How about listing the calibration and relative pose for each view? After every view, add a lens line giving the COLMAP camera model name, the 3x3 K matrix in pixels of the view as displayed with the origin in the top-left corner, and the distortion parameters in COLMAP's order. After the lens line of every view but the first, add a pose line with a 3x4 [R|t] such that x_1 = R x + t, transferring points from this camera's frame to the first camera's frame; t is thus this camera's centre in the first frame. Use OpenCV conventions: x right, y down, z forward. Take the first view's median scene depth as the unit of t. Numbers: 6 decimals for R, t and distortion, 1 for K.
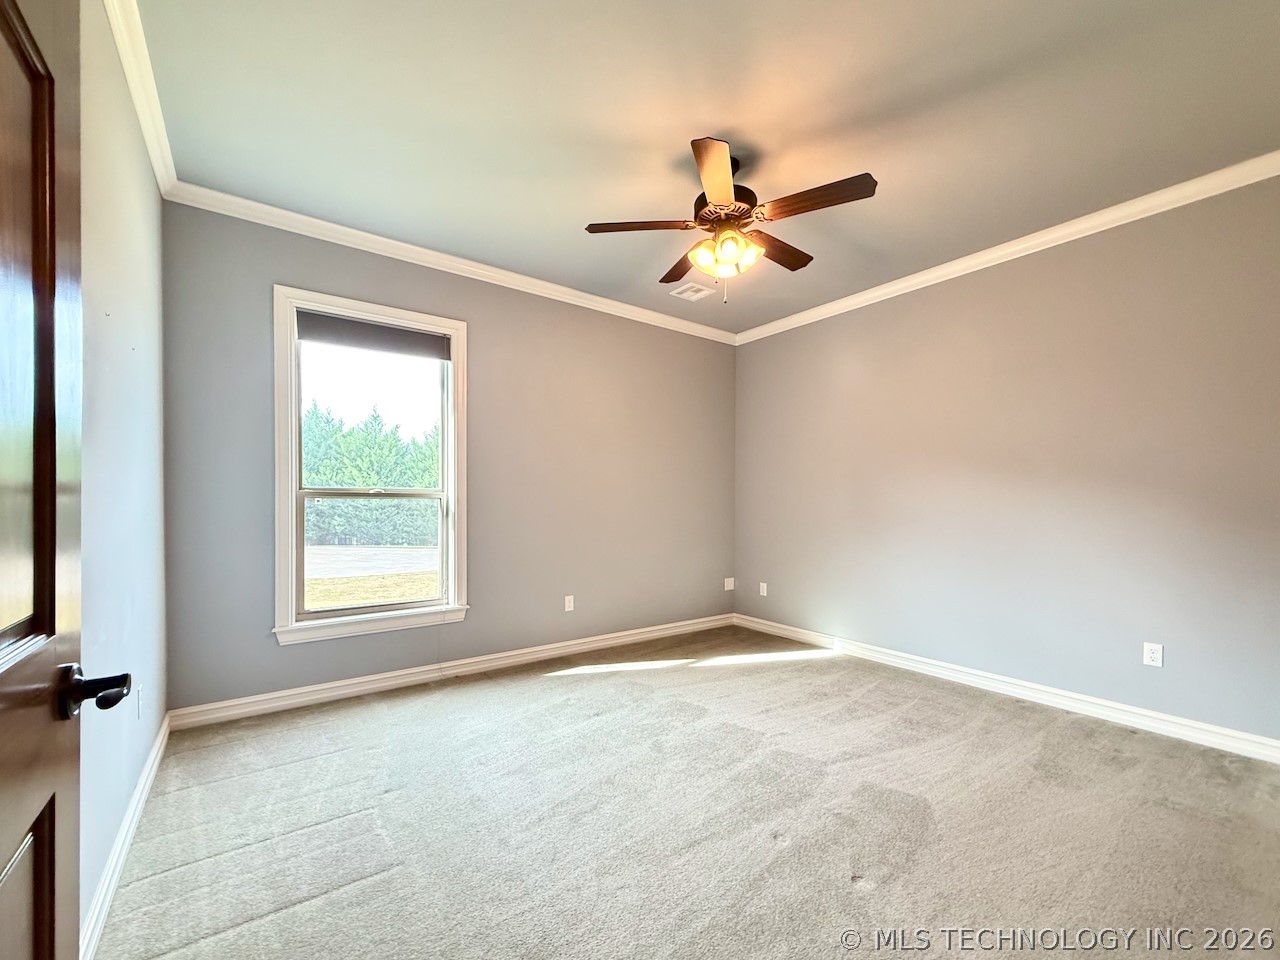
lens RADIAL K [[515.7, 0, 624.2], [0, 515.7, 514.1], [0, 0, 1]] dist [-0.000058, -0.000032]
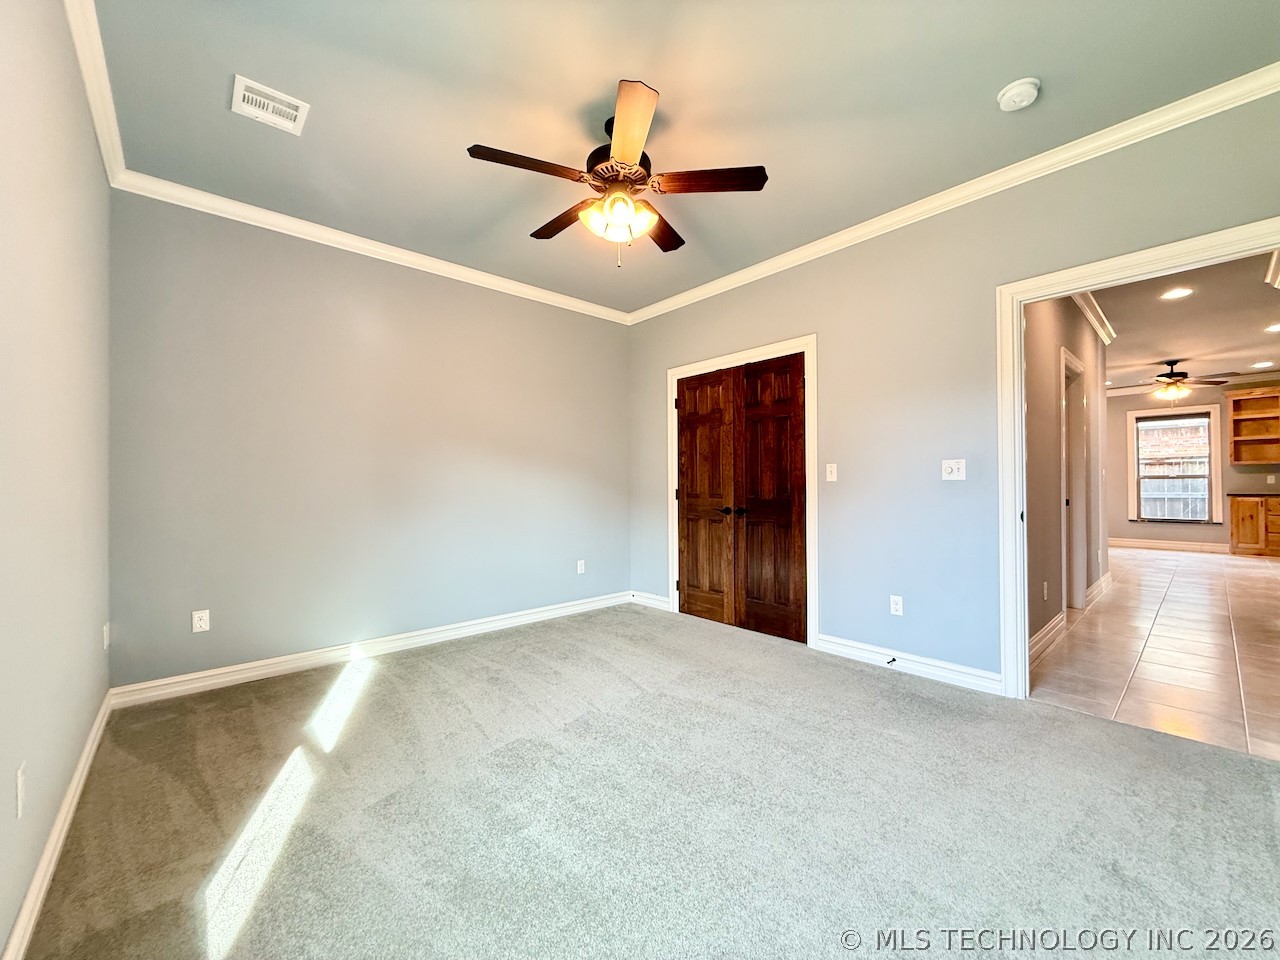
lens RADIAL K [[515.7, 0, 636.7], [0, 515.7, 479.1], [0, 0, 1]] dist [-0.000058, -0.000032]
pose [[-0.099597, 0.003011, 0.995023, -0.622196], [0.028393, 0.999597, -0.000183, -0.010186], [-0.994623, 0.028234, -0.099643, 0.874824]]
